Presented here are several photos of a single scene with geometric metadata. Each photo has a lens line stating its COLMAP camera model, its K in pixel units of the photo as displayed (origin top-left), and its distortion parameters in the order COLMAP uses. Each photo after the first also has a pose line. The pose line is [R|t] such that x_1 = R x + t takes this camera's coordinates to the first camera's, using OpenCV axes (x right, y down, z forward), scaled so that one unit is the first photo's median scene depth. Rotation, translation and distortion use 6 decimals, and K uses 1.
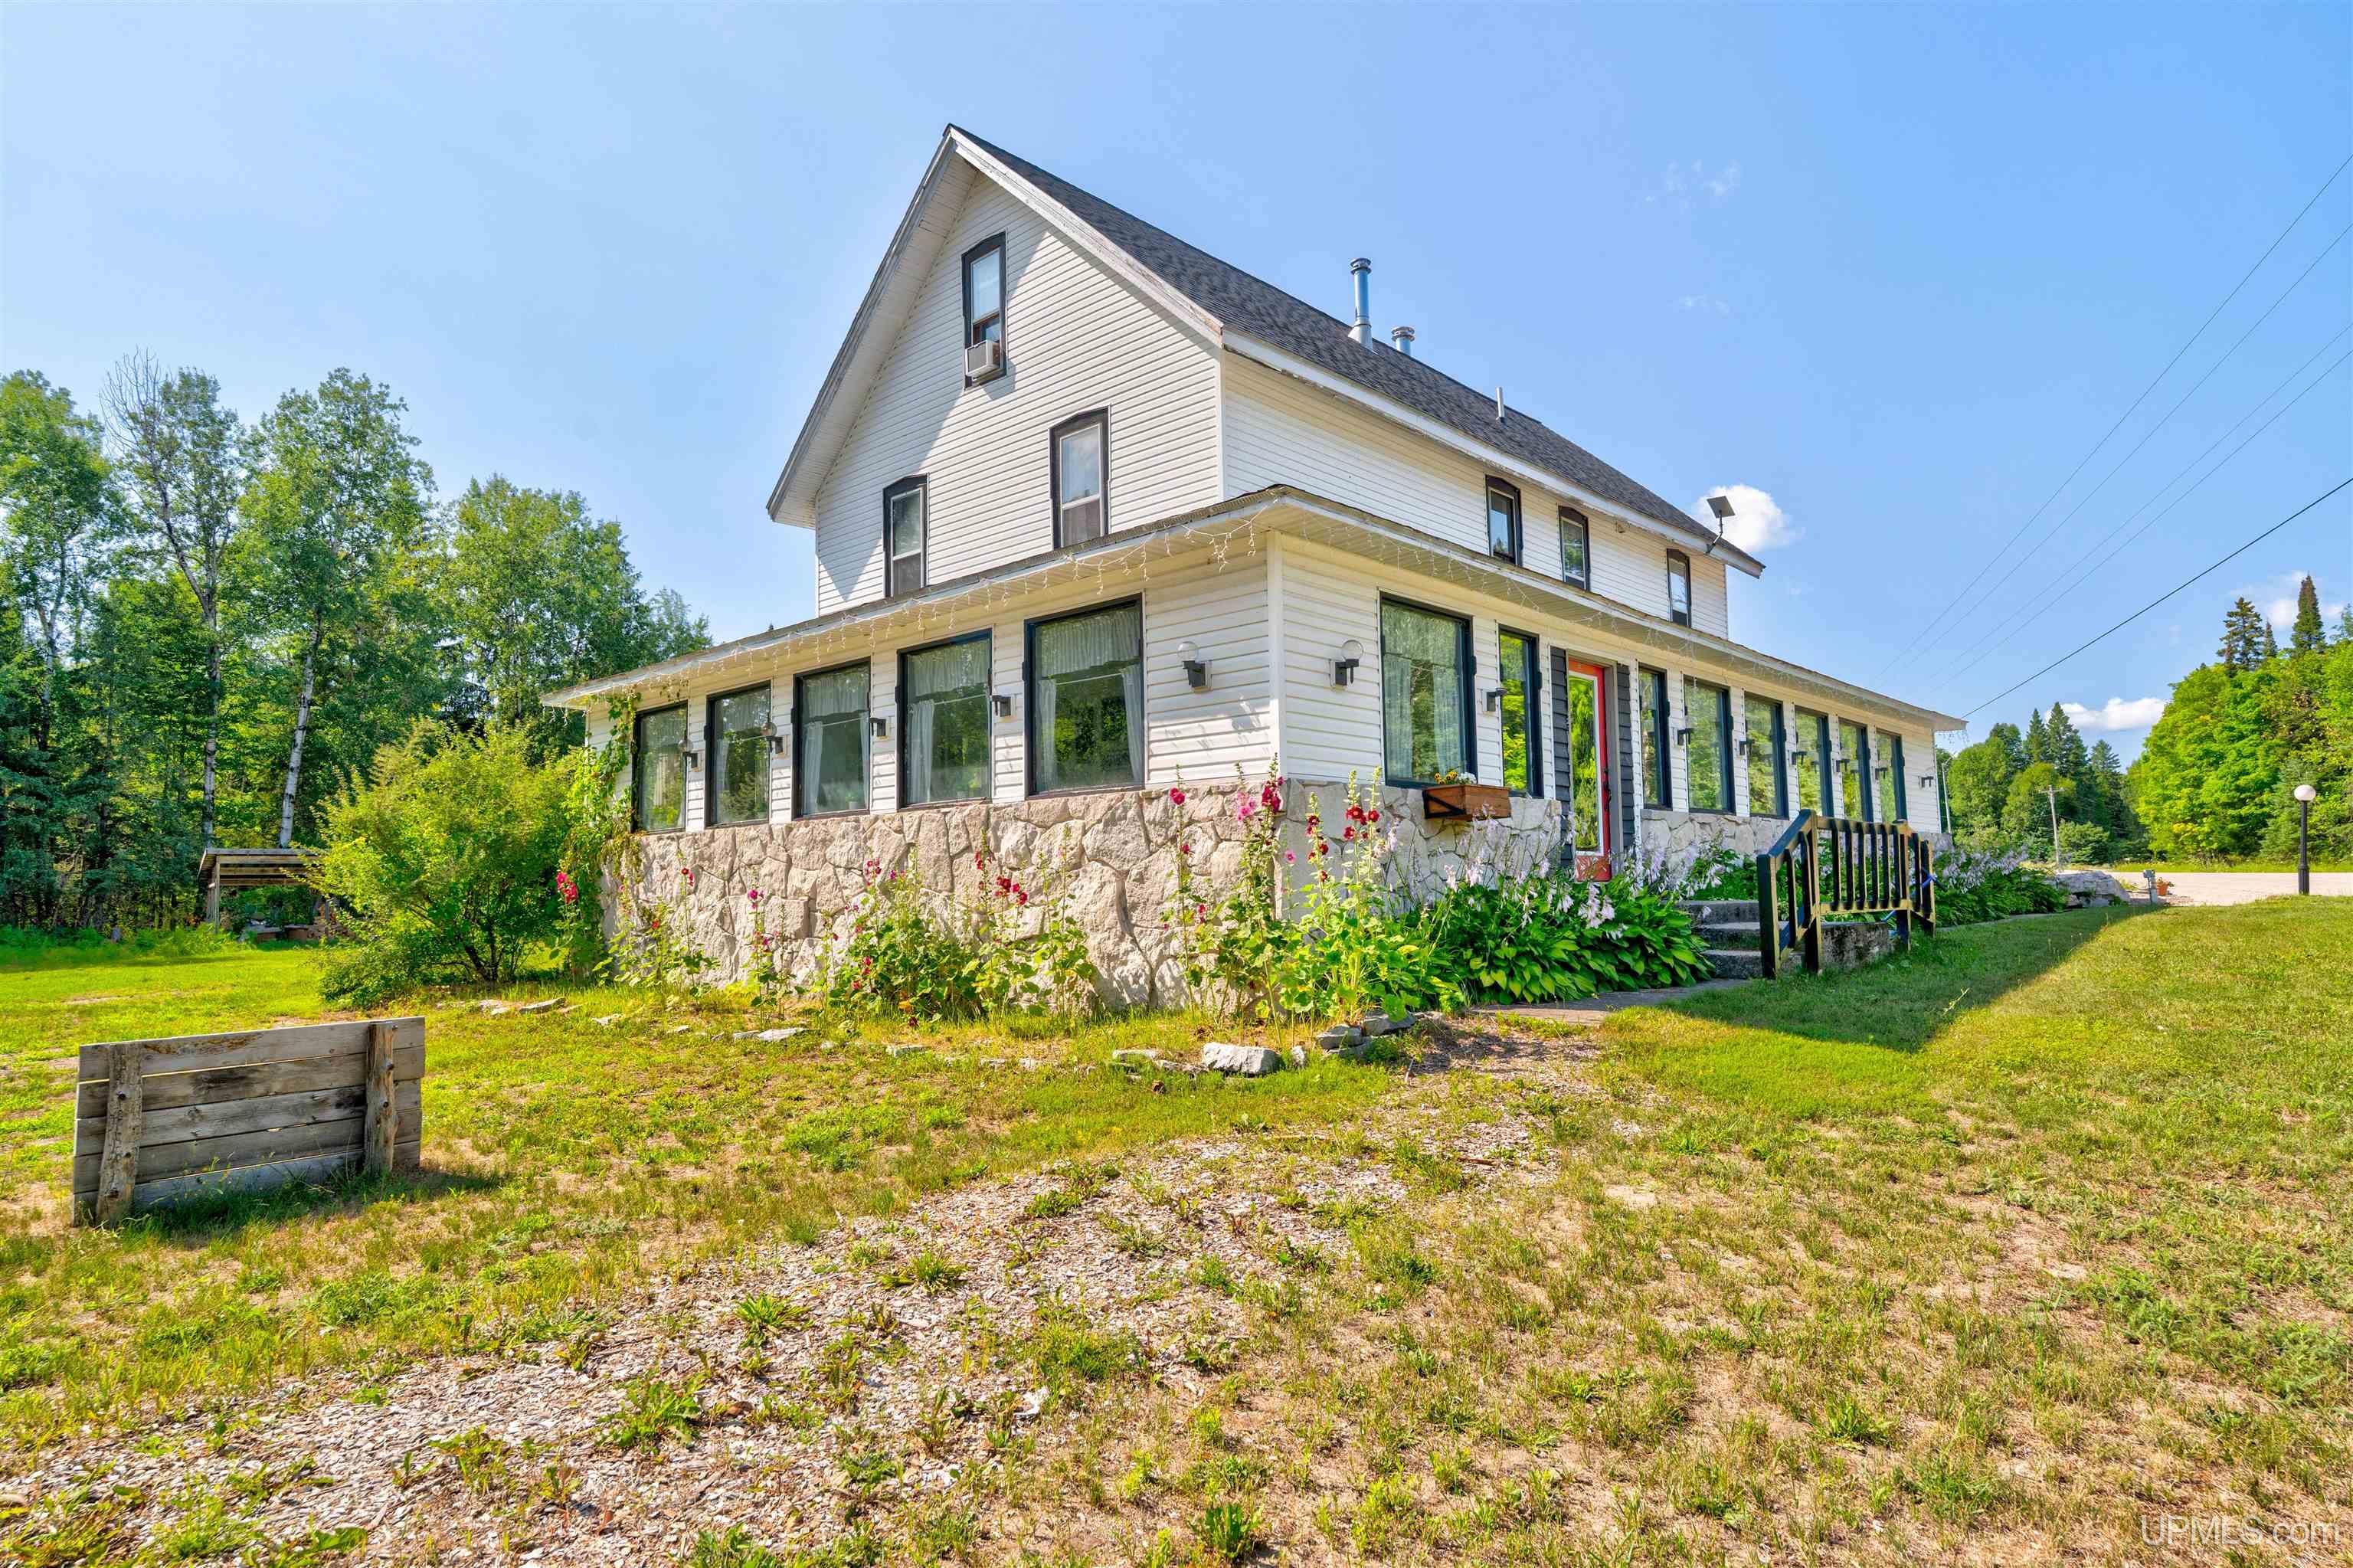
lens RADIAL K [[1315.6, 0, 1174.8], [0, 1315.6, 792.3], [0, 0, 1]] dist [-0.000040, 0.000157]
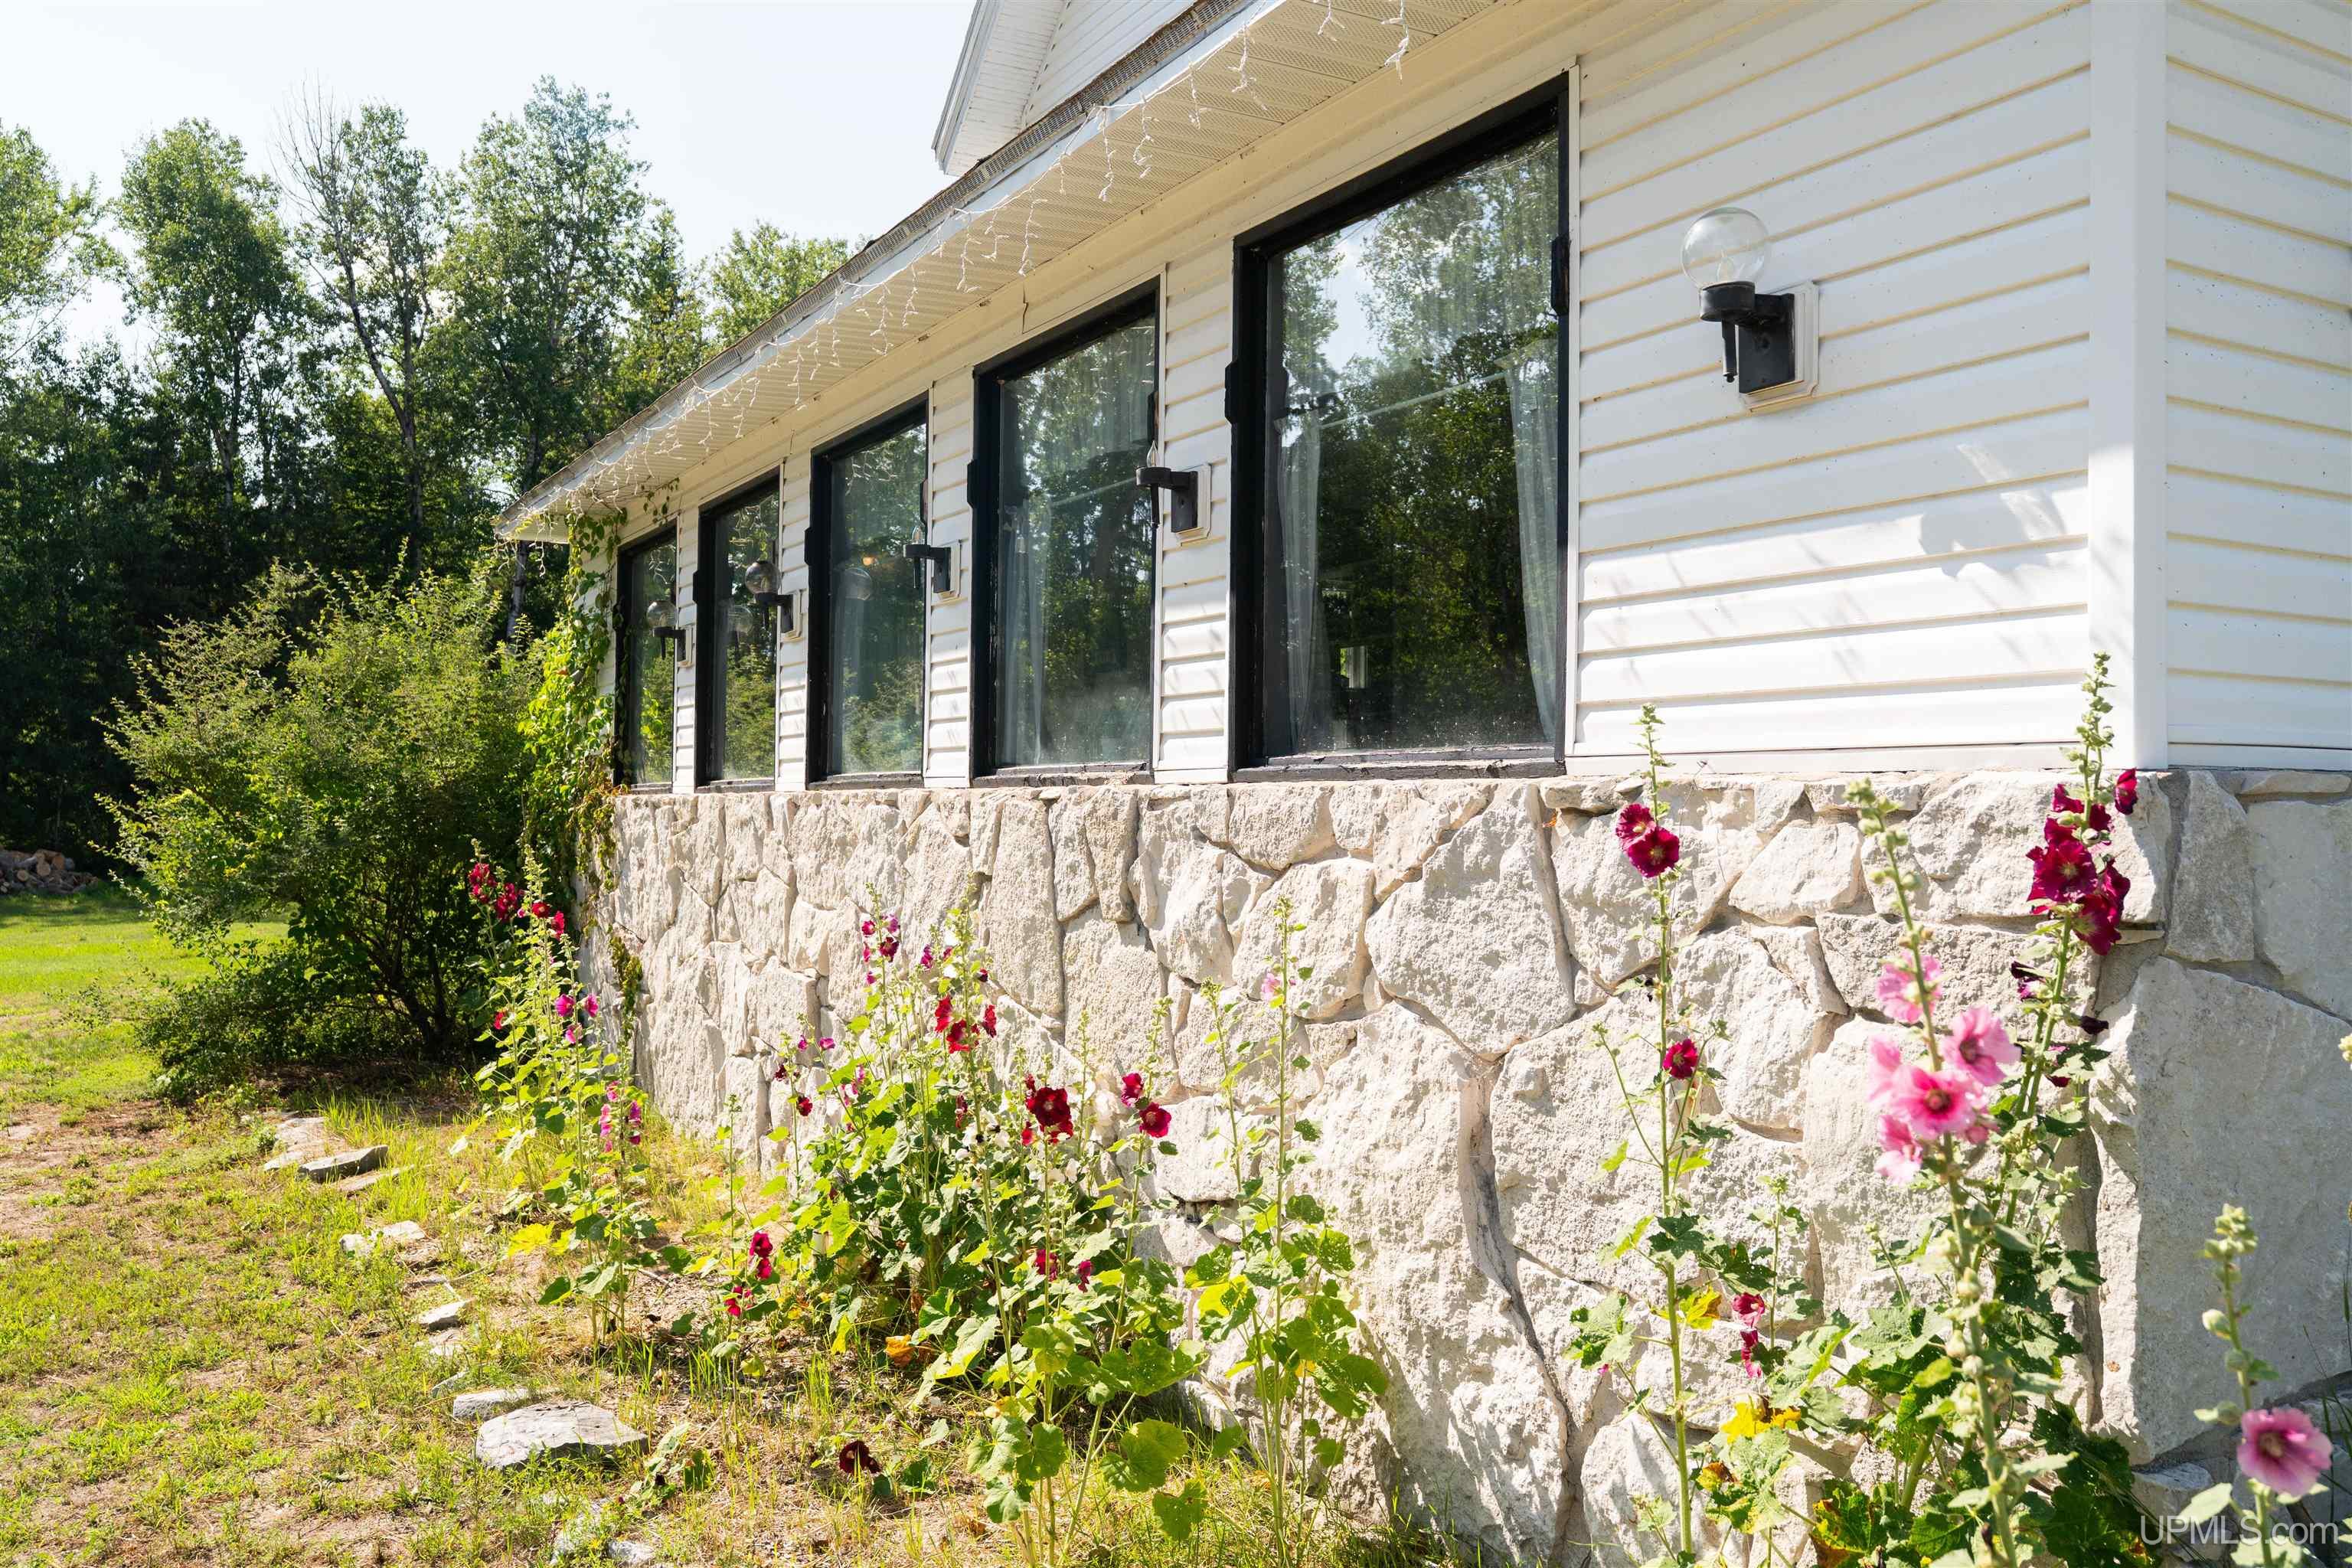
lens RADIAL K [[1851.2, 0, 1165.8], [0, 1851.2, 777.0], [0, 0, 1]] dist [-0.033286, -0.010657]
pose [[0.948577, 0.015597, -0.316162, 0.019085], [0.005697, 0.997782, 0.066317, -0.025364], [0.316496, -0.064708, 0.946384, 0.533701]]
